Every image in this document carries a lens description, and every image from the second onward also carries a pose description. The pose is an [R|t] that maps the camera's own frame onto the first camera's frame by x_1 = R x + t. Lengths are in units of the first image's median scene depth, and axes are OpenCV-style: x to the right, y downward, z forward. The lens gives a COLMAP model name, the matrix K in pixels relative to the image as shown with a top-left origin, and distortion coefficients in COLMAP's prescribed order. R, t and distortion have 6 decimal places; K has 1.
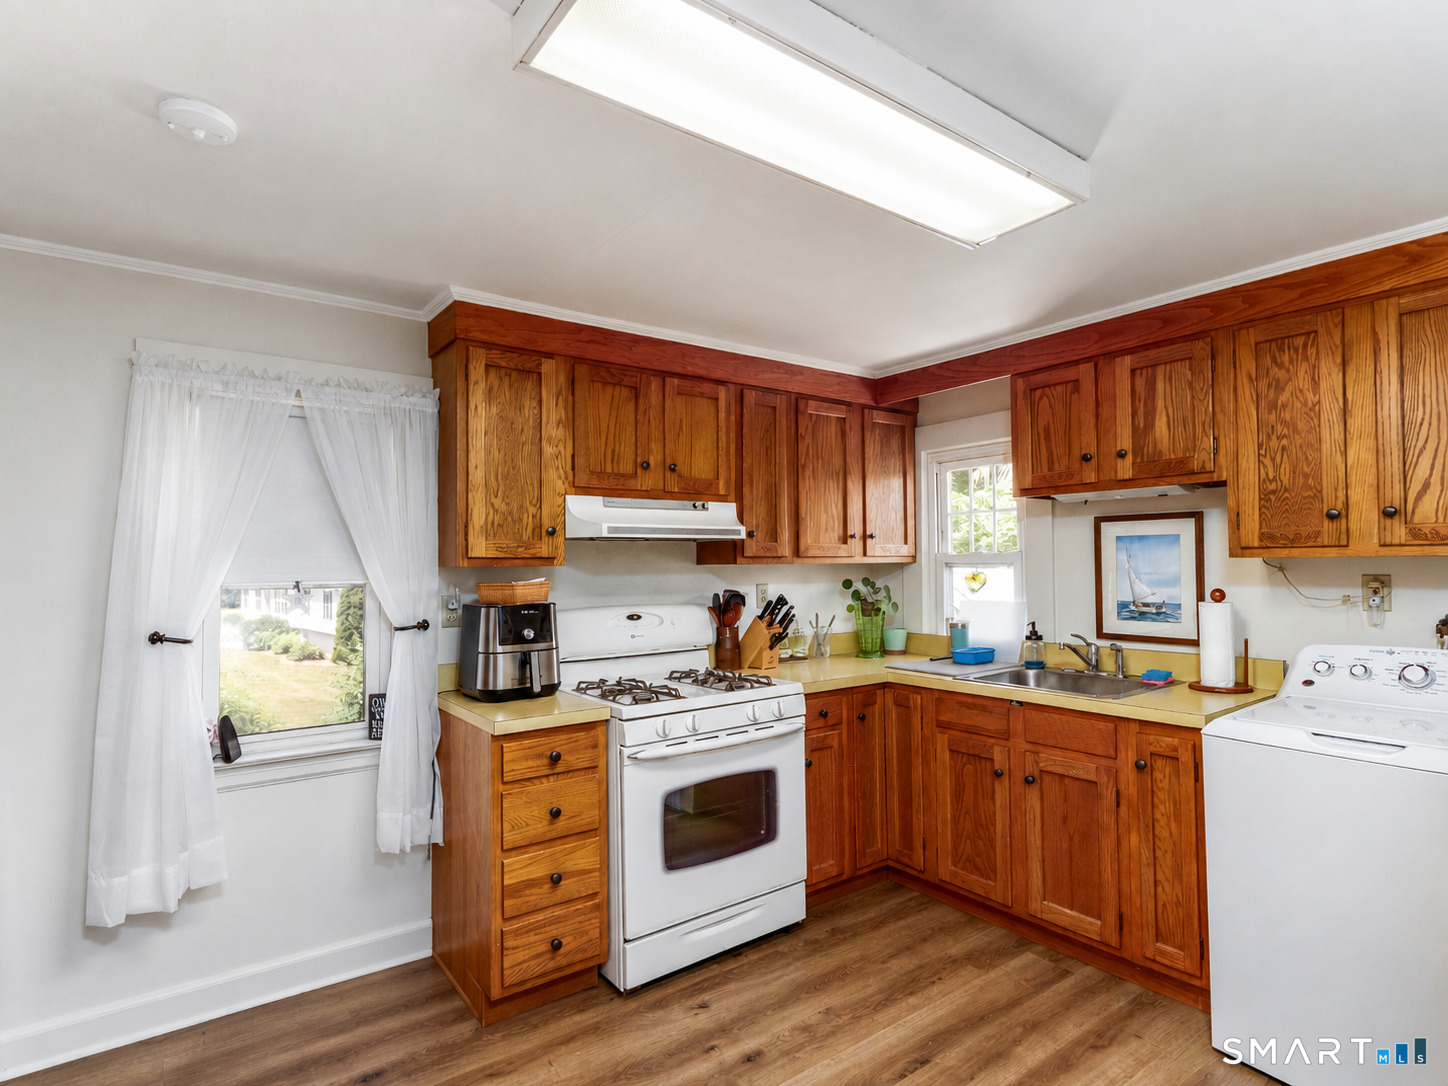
lens RADIAL K [[775.7, 0, 729.7], [0, 775.7, 545.7], [0, 0, 1]] dist [-0.006696, 0.000525]
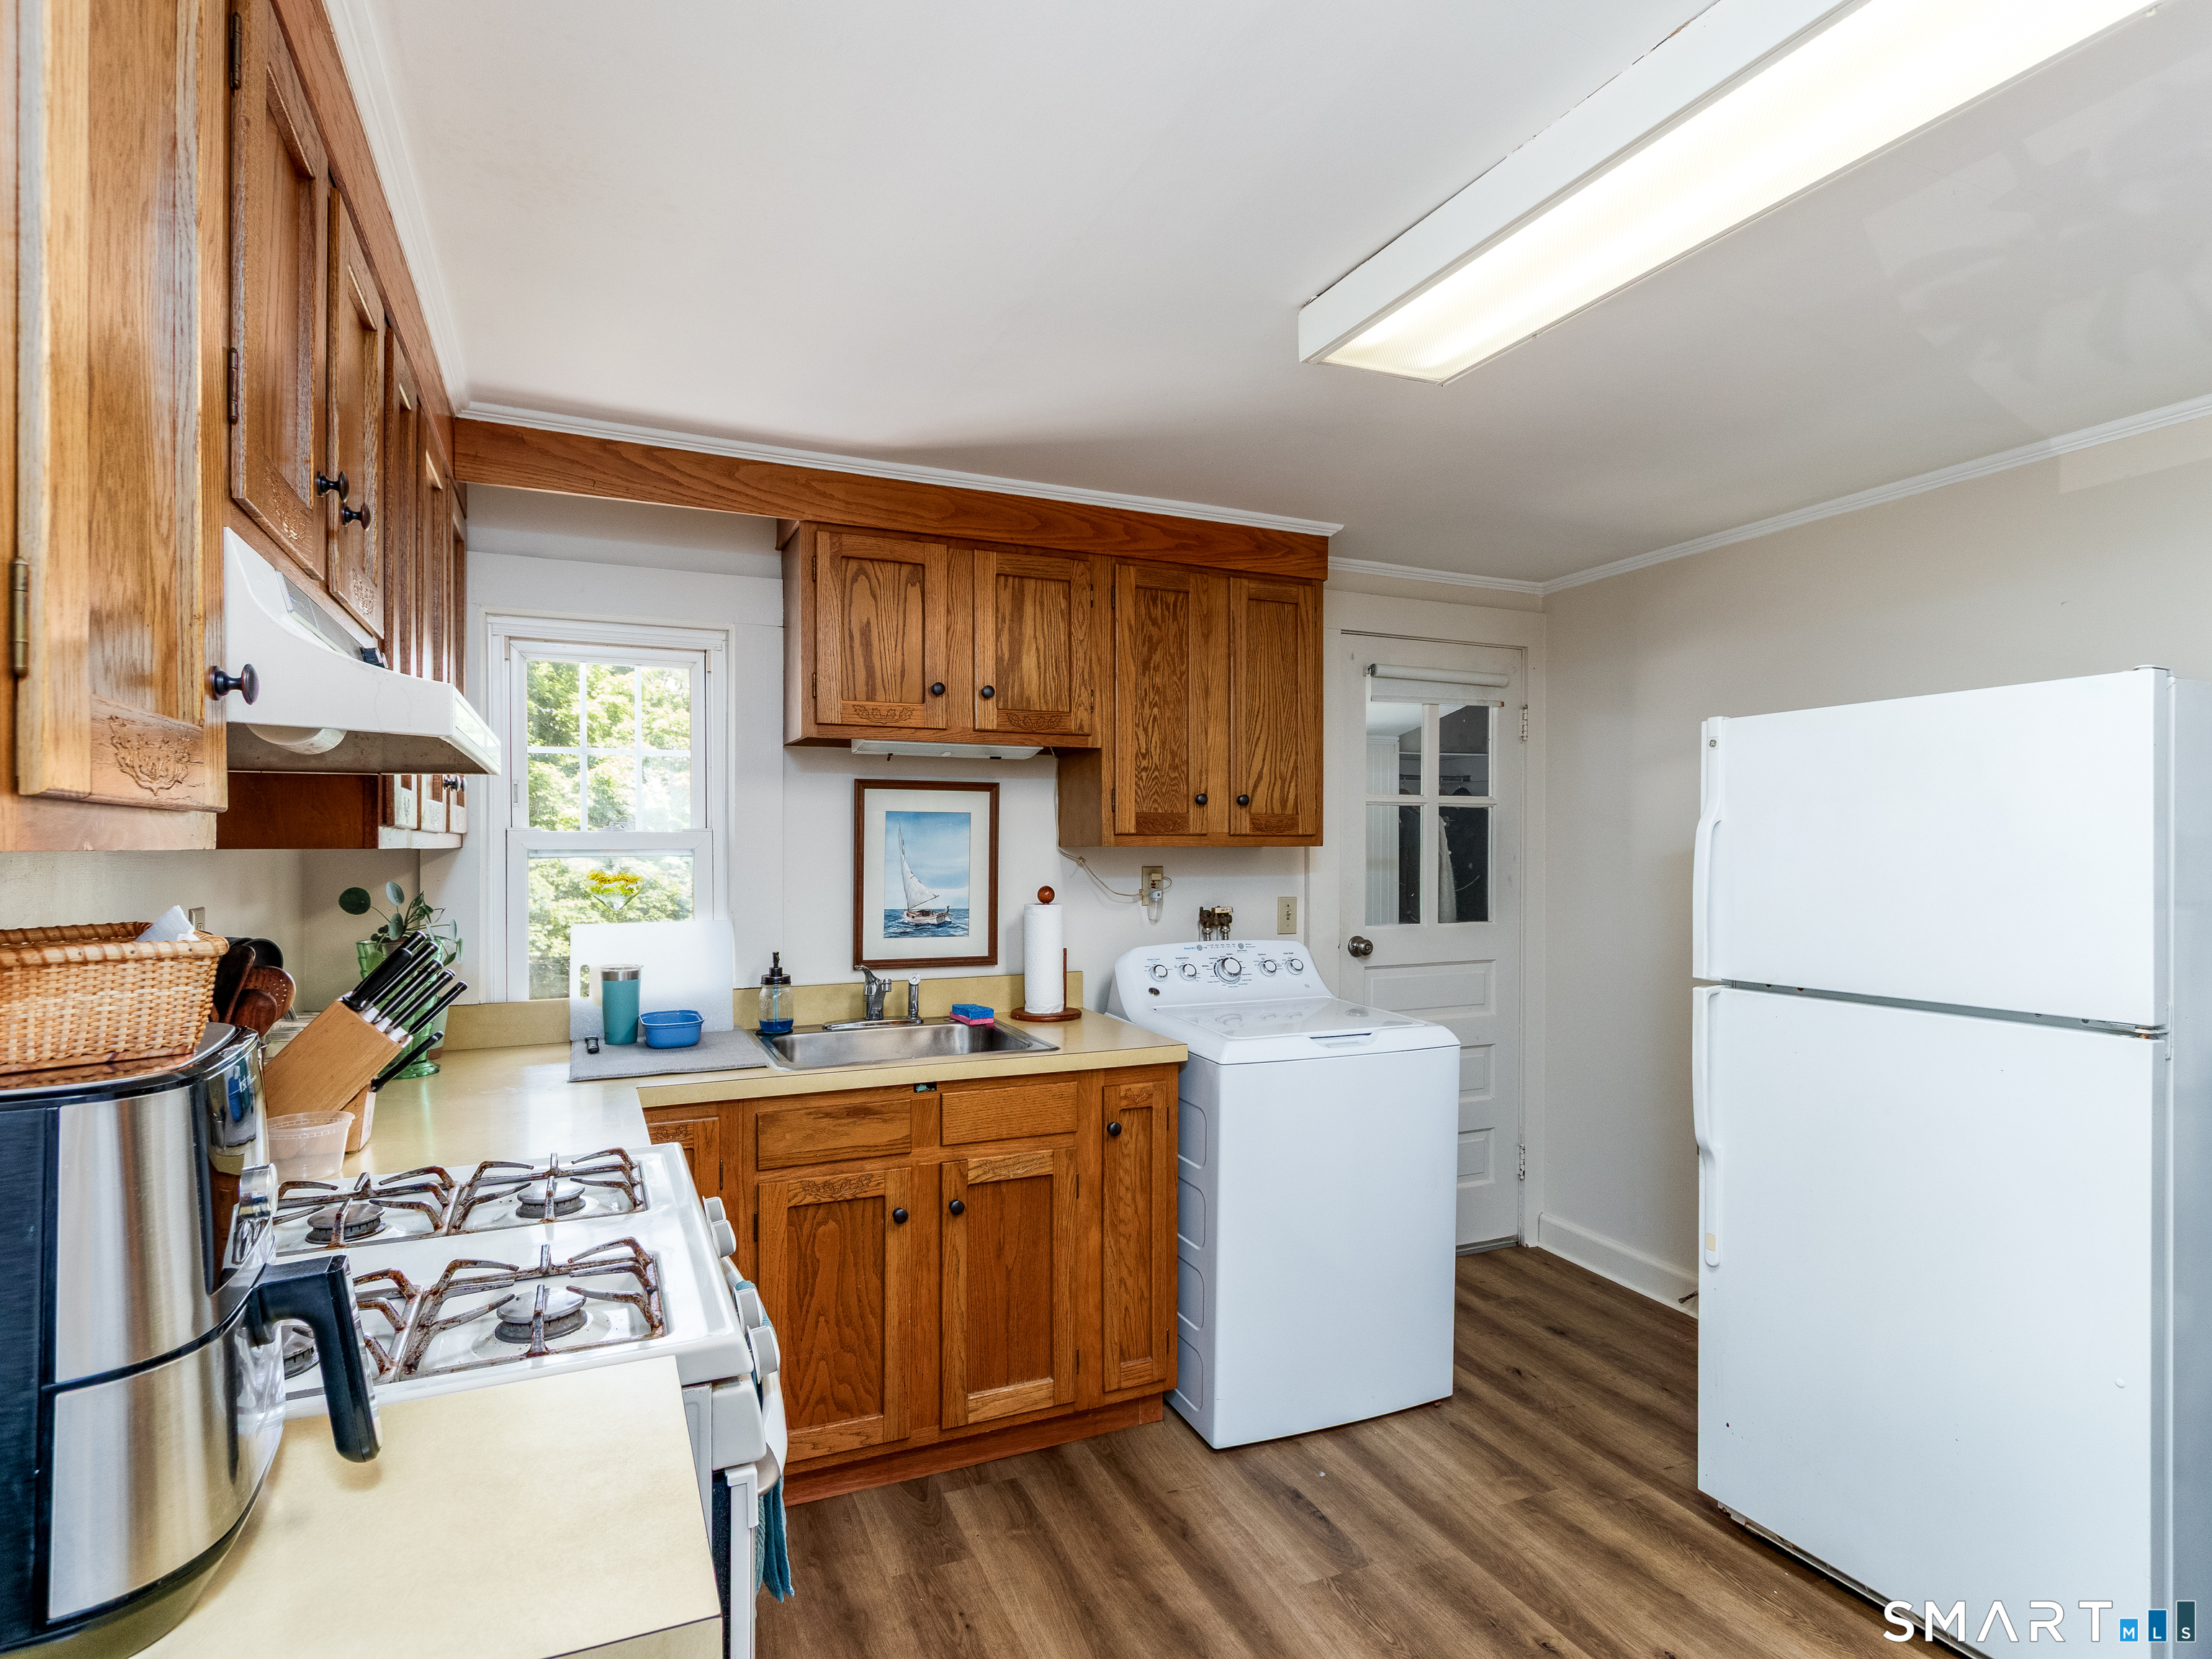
lens RADIAL K [[1153.6, 0, 1112.8], [0, 1153.6, 831.4], [0, 0, 1]] dist [-0.007590, 0.004582]
pose [[0.218608, 0.021876, 0.975567, -0.473967], [-0.025077, 0.999544, -0.016794, 0.018707], [-0.975490, -0.020793, 0.219057, 0.682933]]
